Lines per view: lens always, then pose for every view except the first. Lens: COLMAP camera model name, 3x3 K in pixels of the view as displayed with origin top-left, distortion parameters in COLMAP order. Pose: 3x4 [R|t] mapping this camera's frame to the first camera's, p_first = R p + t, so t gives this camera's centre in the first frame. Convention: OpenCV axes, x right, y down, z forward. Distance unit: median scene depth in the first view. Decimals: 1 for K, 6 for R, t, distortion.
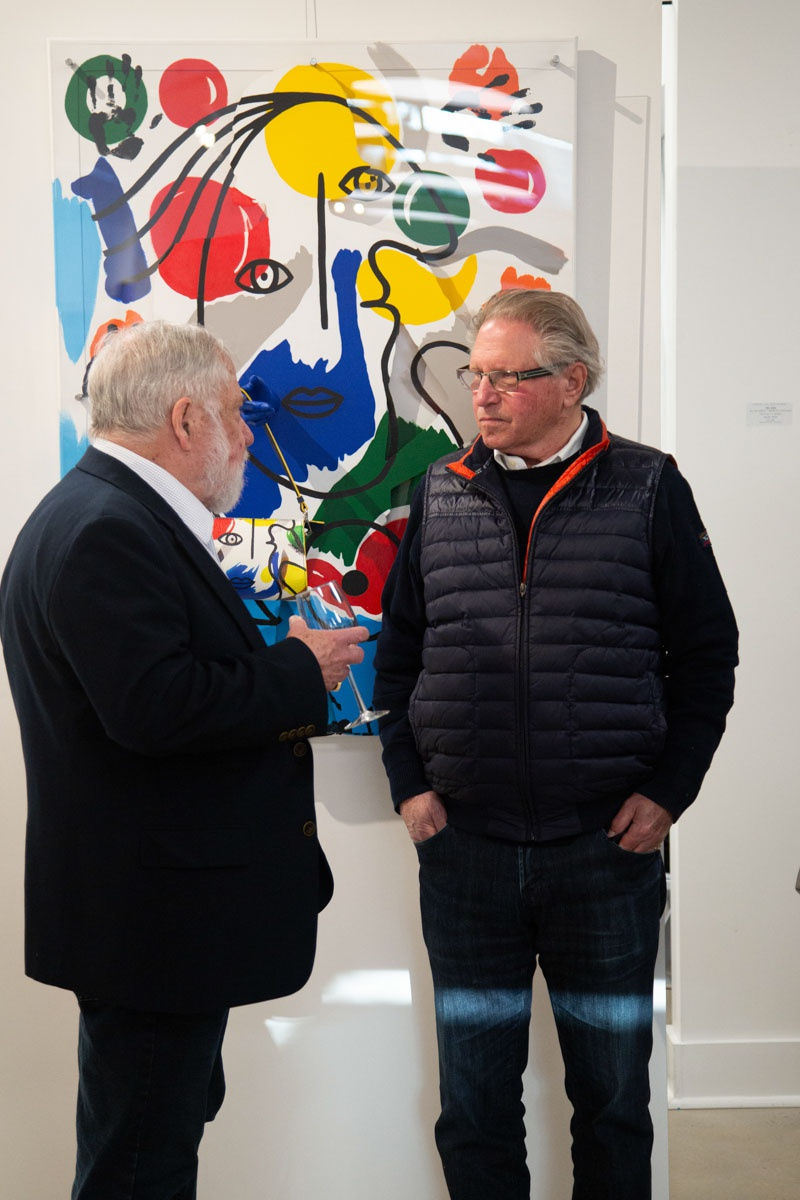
lens RADIAL K [[3356.7, 0, 400.0], [0, 3356.7, 600.0], [0, 0, 1]] dist [0.623533, 0.655809]
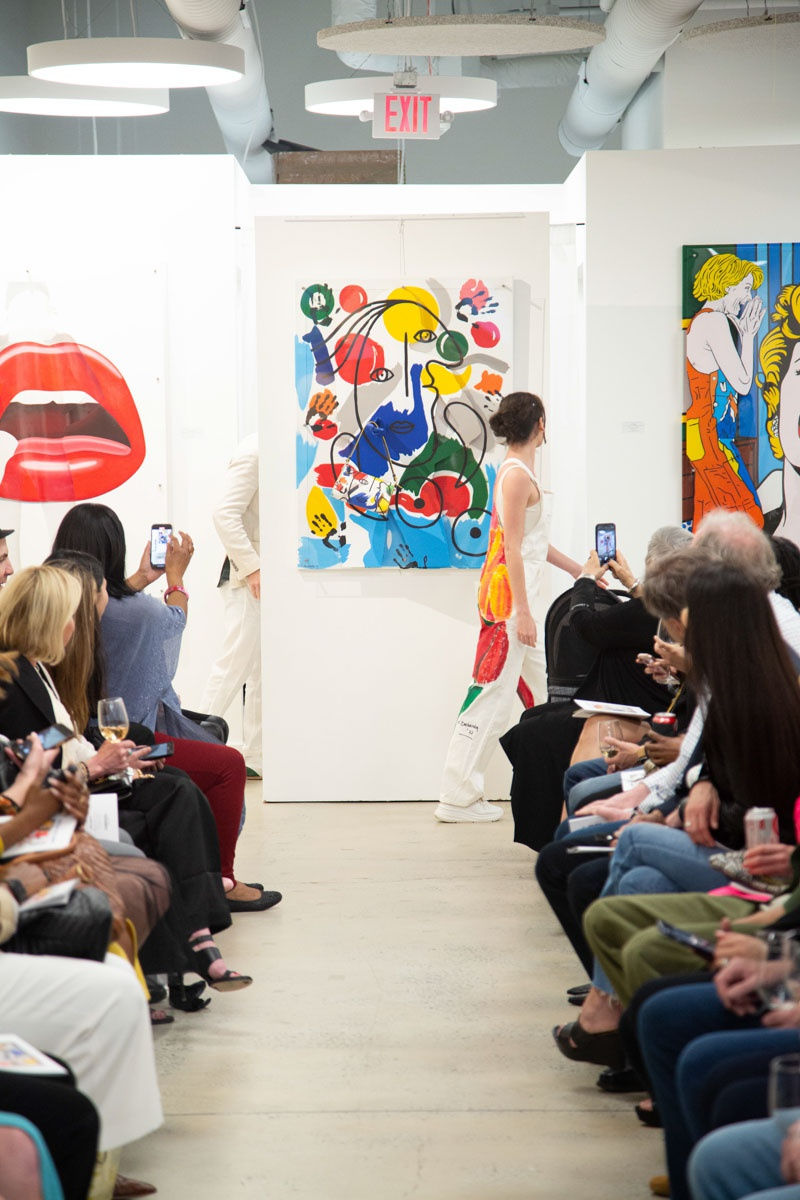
lens RADIAL K [[3356.7, 0, 400.0], [0, 3356.7, 600.0], [0, 0, 1]] dist [0.623533, 0.655809]
pose [[0.999717, 0.004074, -0.023438, 0.029003], [-0.003840, 0.999942, 0.010020, 0.039788], [0.023478, -0.009927, 0.999675, -1.381887]]
